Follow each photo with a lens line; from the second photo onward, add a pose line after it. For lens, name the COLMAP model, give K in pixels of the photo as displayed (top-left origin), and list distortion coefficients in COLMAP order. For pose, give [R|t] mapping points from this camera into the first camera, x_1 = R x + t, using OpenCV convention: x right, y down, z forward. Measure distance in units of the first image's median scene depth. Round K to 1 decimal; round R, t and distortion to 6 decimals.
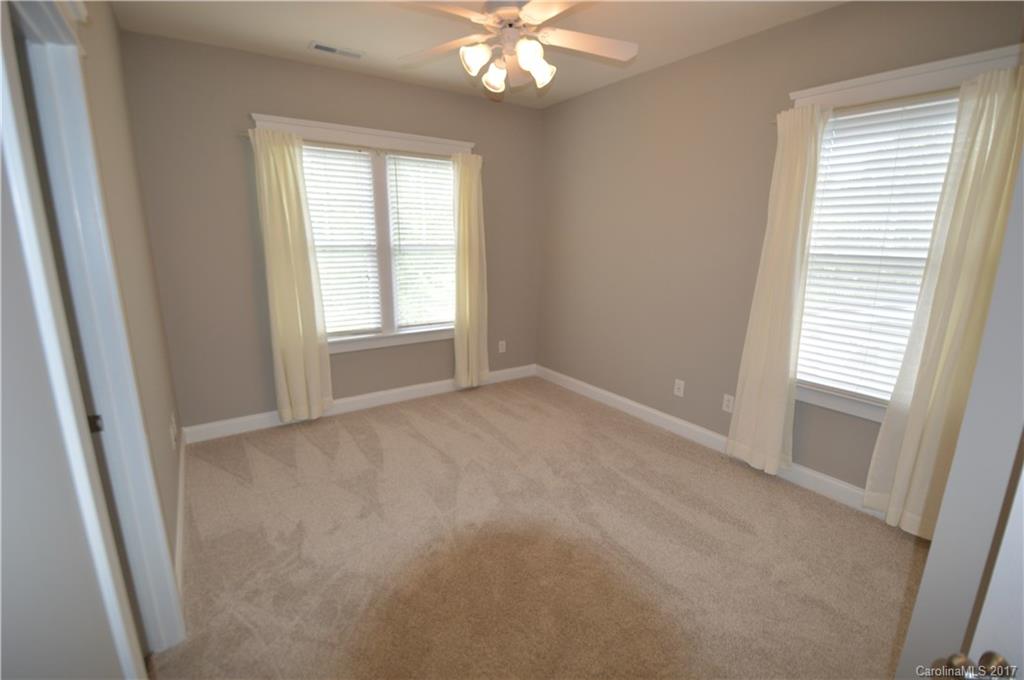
lens RADIAL K [[460.1, 0, 500.5], [0, 460.1, 342.3], [0, 0, 1]] dist [-0.000423, -0.000084]
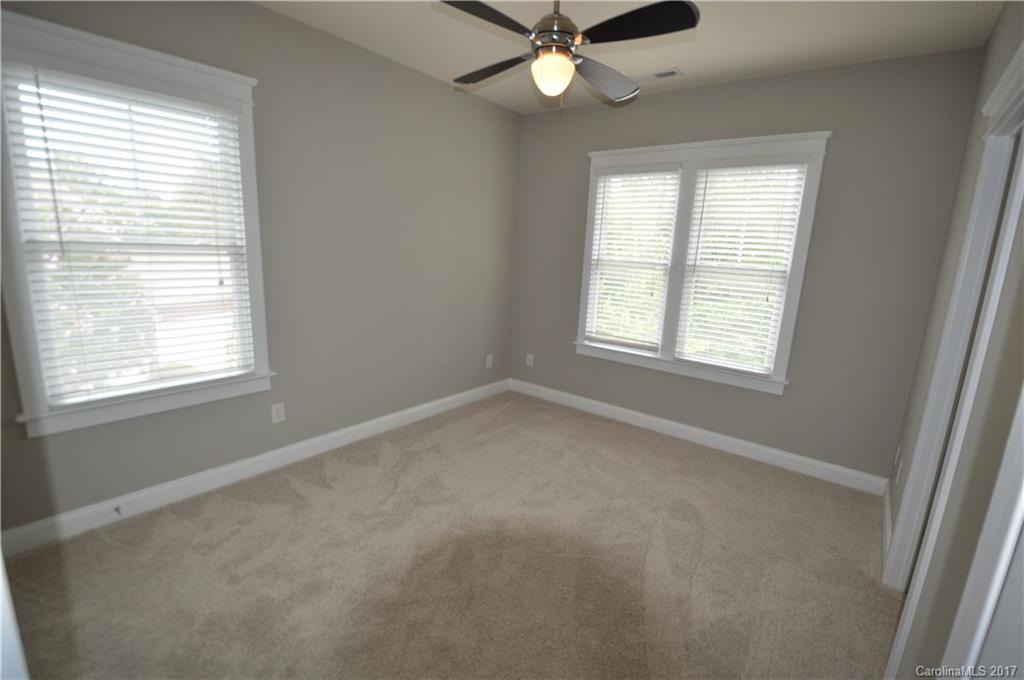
lens RADIAL K [[460.1, 0, 500.5], [0, 460.1, 342.3], [0, 0, 1]] dist [-0.000423, -0.000084]
pose [[0.296479, 0.198187, -0.934249, 0.569094], [-0.262997, 0.957351, 0.119627, -0.079786], [0.918113, 0.210238, 0.335958, 0.406906]]
